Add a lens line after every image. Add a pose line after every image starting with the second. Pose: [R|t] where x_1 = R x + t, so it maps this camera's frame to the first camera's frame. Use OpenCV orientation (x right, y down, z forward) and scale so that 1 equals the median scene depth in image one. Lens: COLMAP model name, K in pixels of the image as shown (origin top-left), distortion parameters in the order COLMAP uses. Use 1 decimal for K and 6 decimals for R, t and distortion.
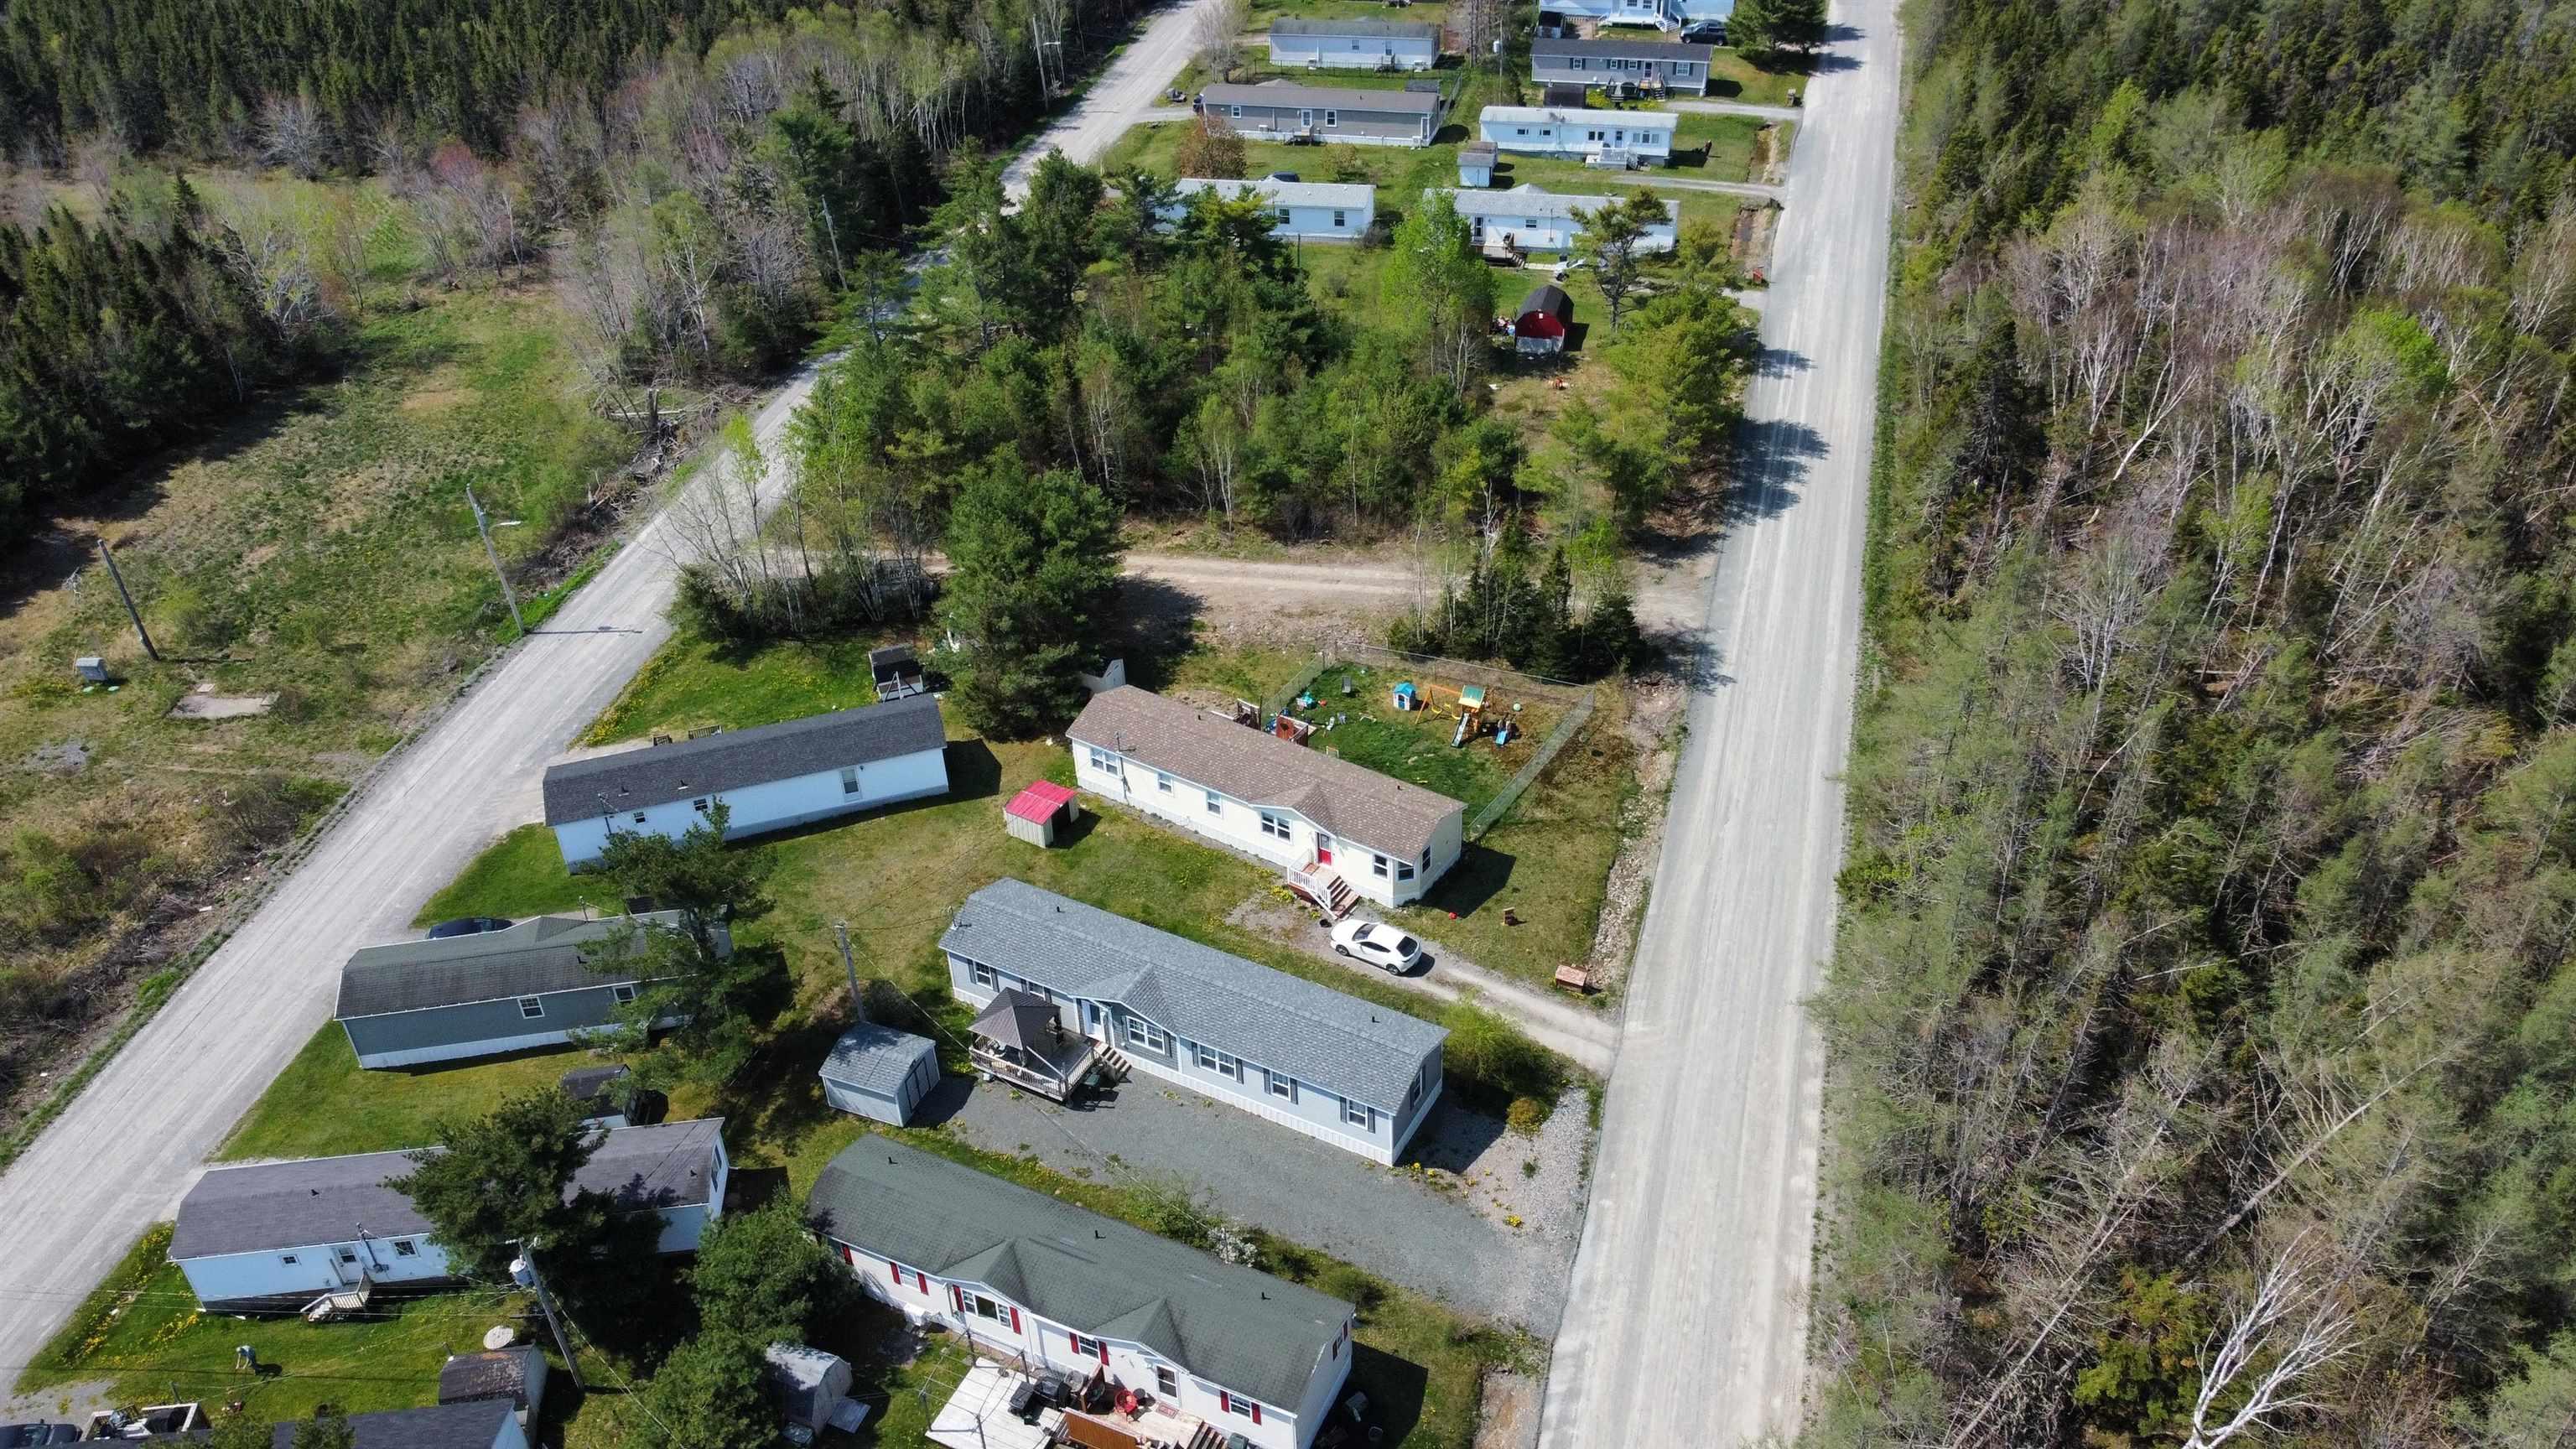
lens RADIAL K [[1972.8, 0, 1288.0], [0, 1972.8, 724.5], [0, 0, 1]] dist [-0.002559, -0.007271]
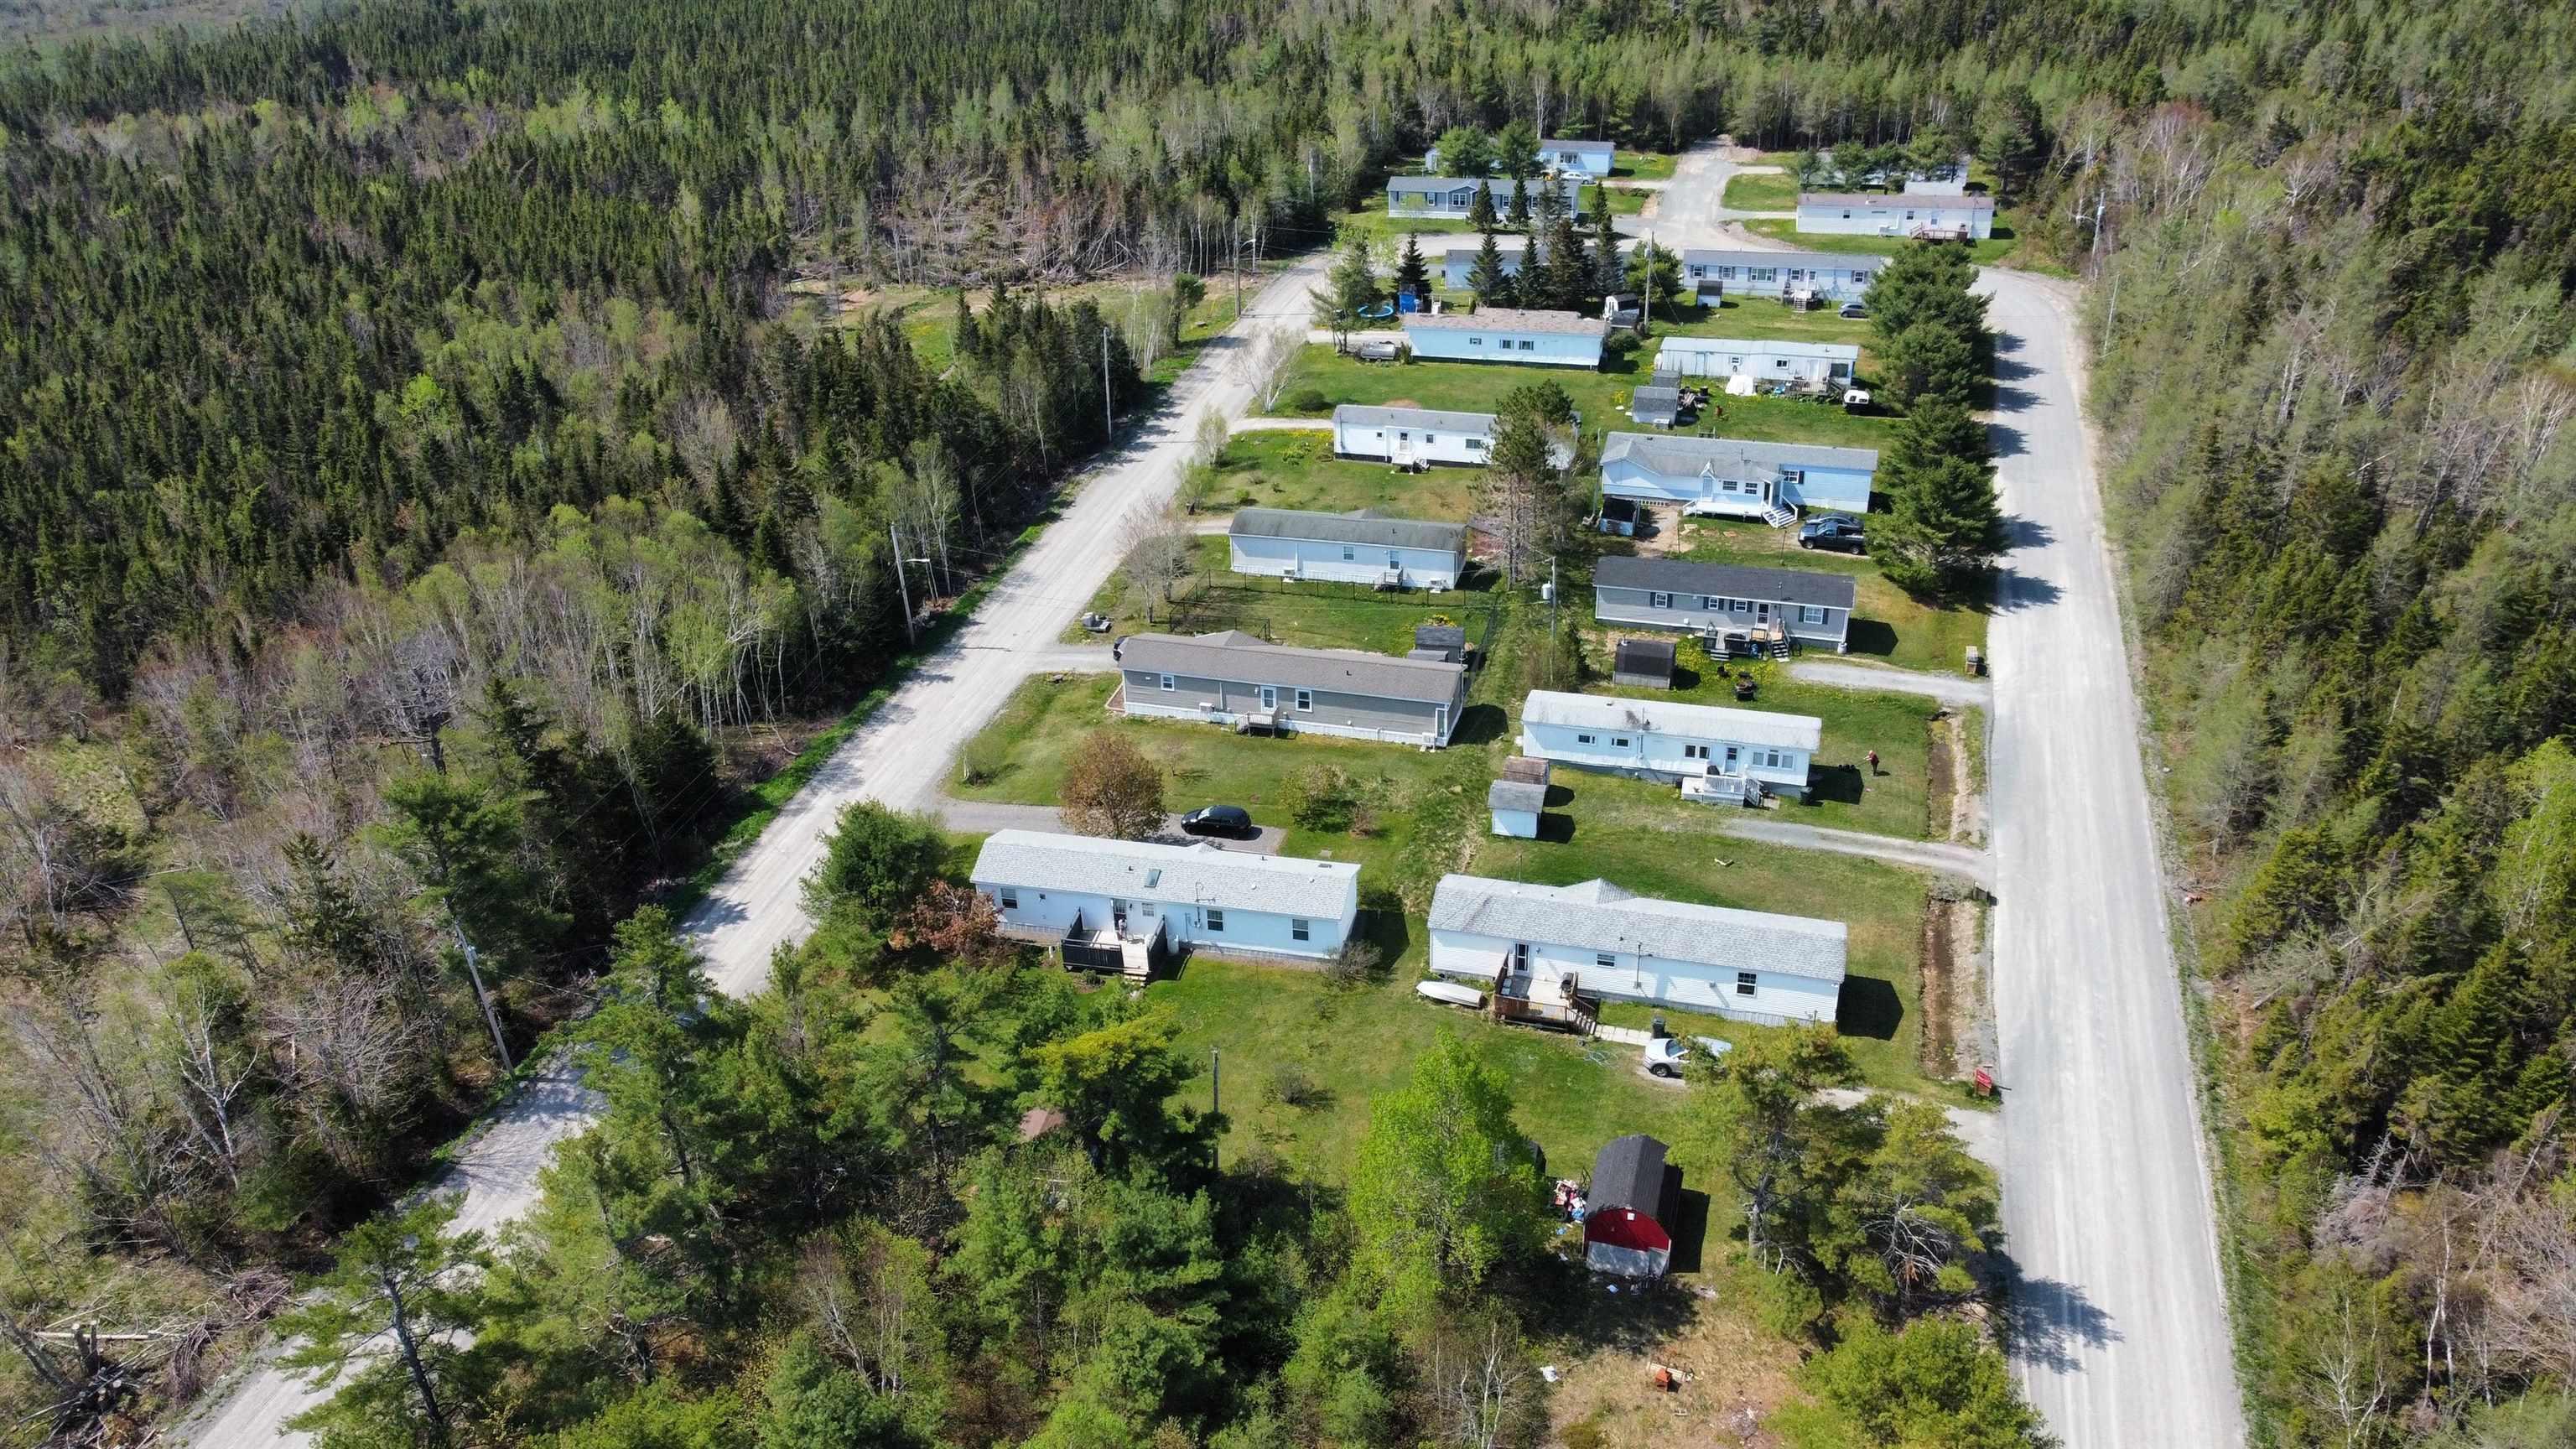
lens RADIAL K [[1972.8, 0, 1288.0], [0, 1972.8, 724.5], [0, 0, 1]] dist [-0.002559, -0.007271]
pose [[0.999720, 0.016209, -0.017268, 0.029956], [-0.018037, 0.993589, -0.111606, -0.236104], [0.015348, 0.111886, 0.993603, 0.341499]]
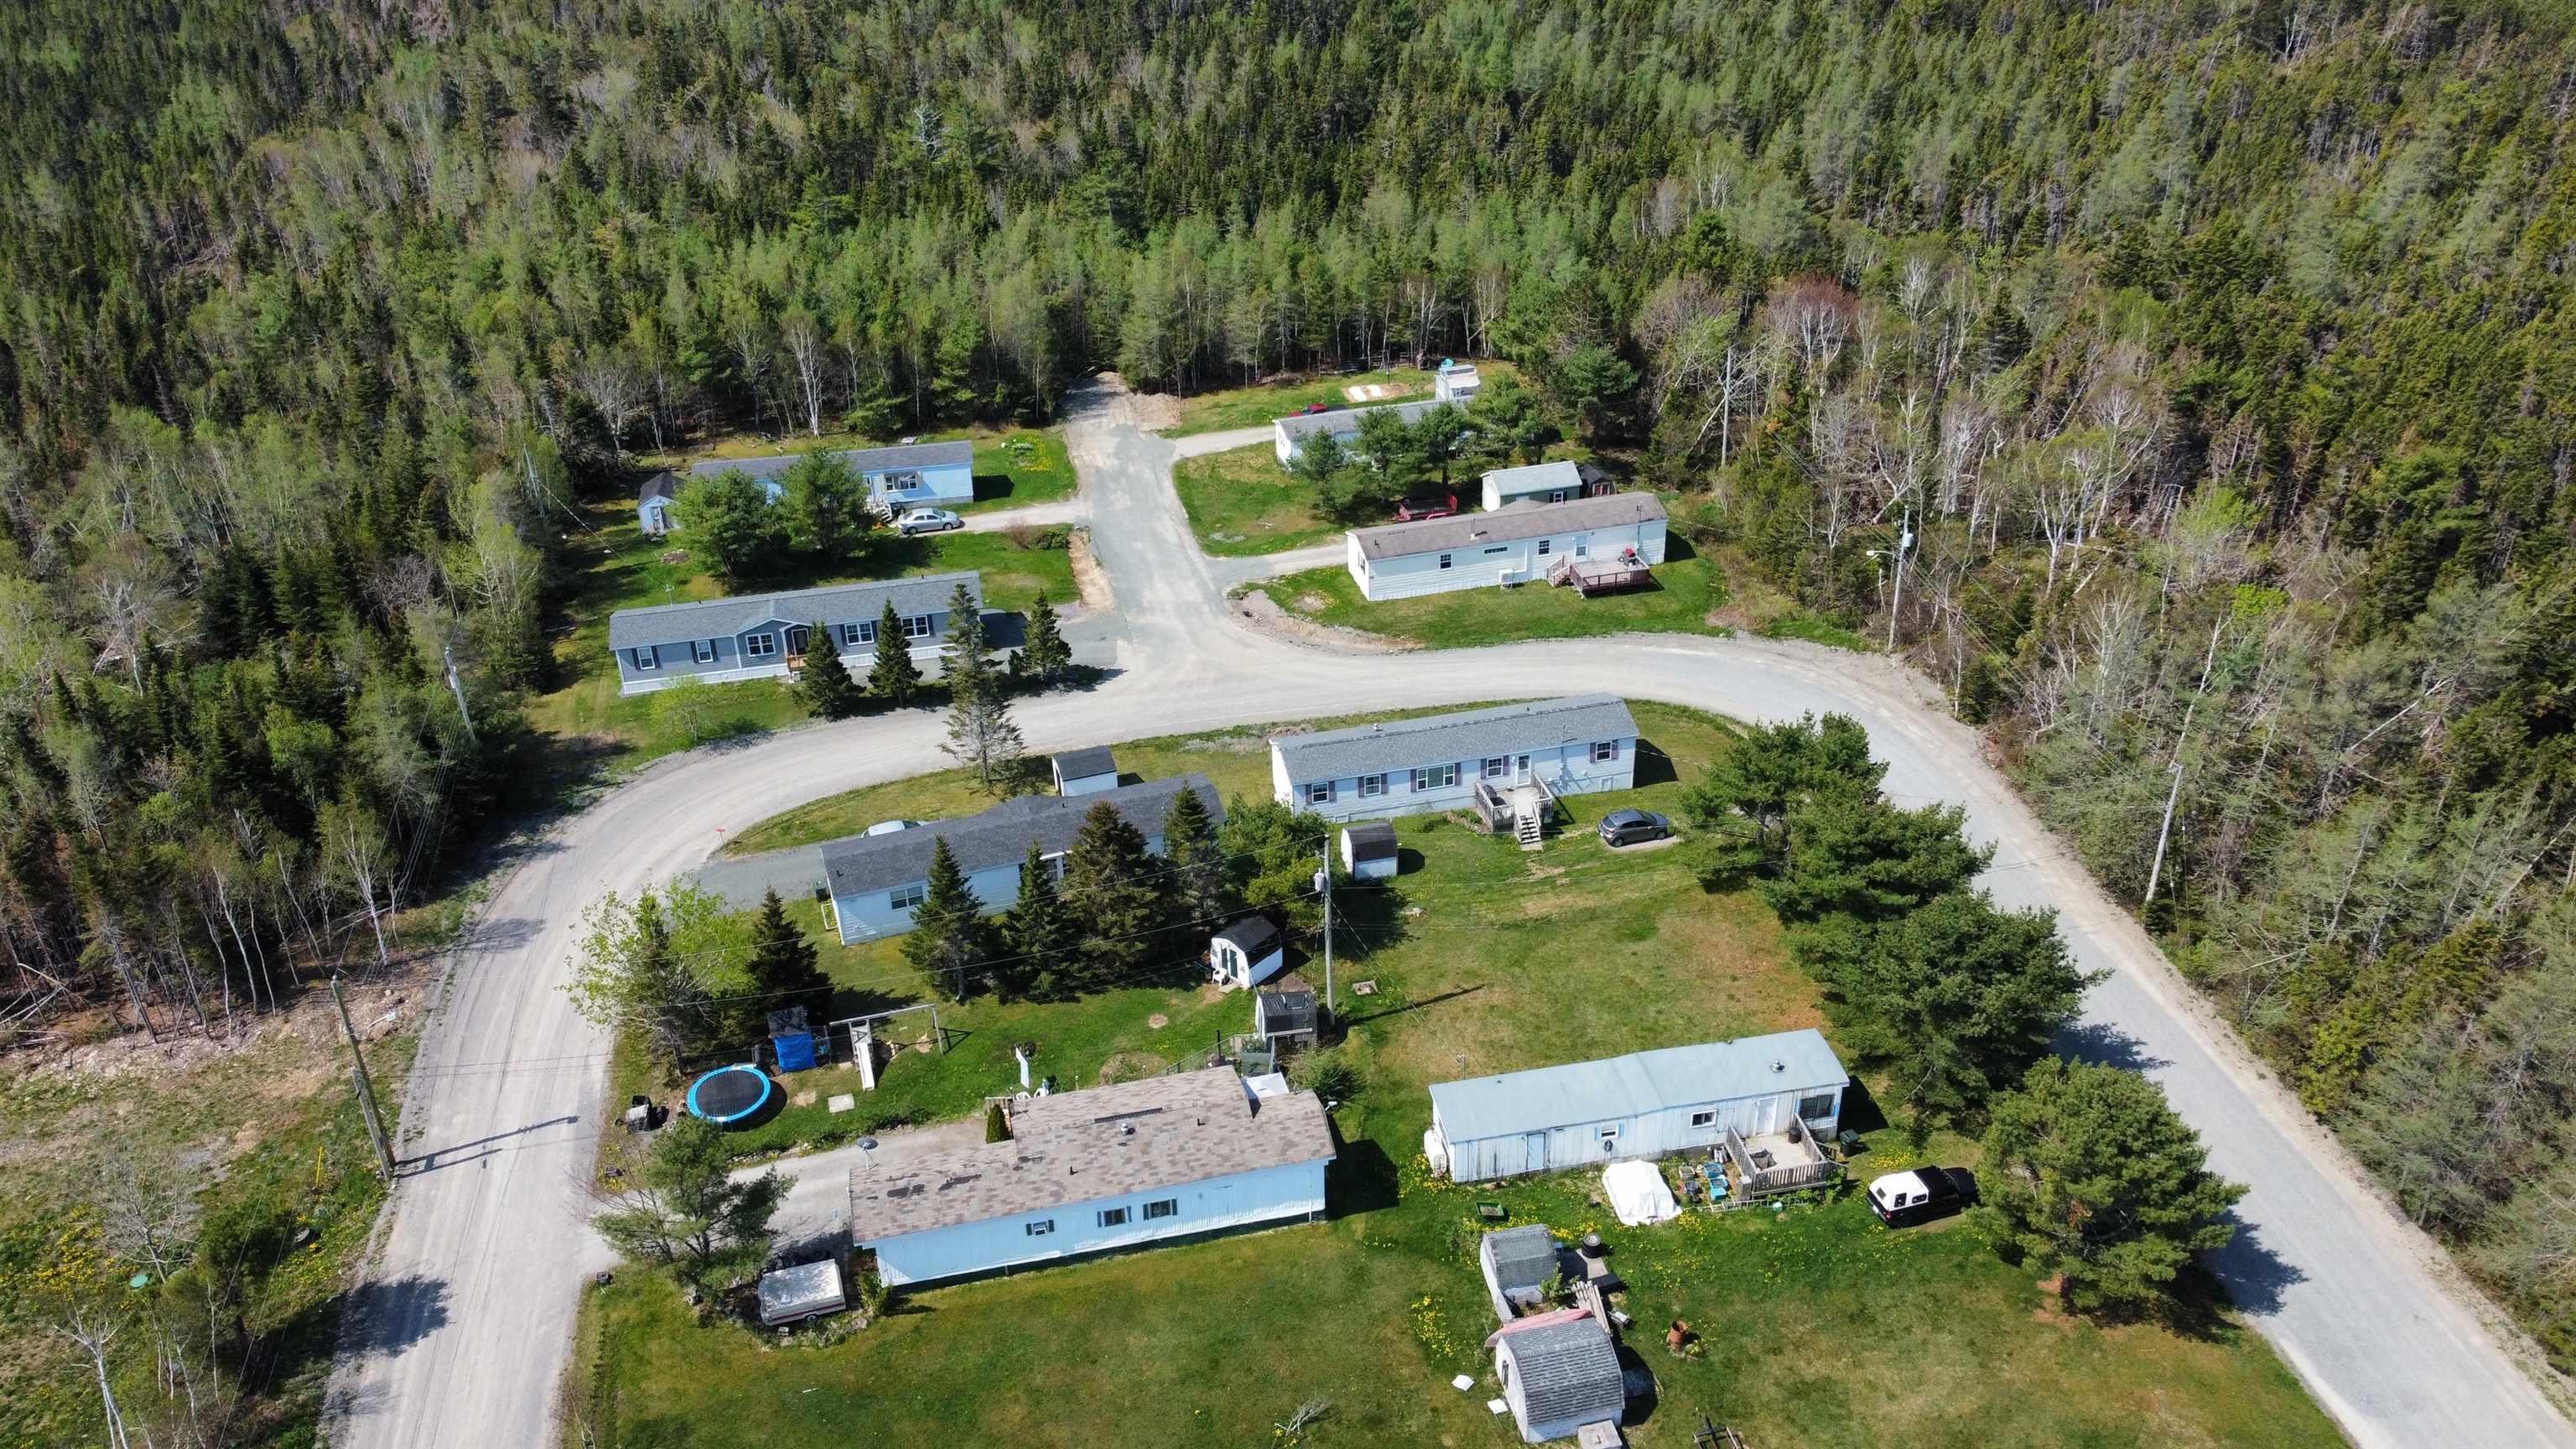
lens RADIAL K [[1972.8, 0, 1288.0], [0, 1972.8, 724.5], [0, 0, 1]] dist [-0.002559, -0.007271]
pose [[0.901156, -0.201093, 0.384032, 0.011997], [0.239050, 0.969546, -0.053257, -0.640845], [-0.361627, 0.139795, 0.921783, 0.941664]]
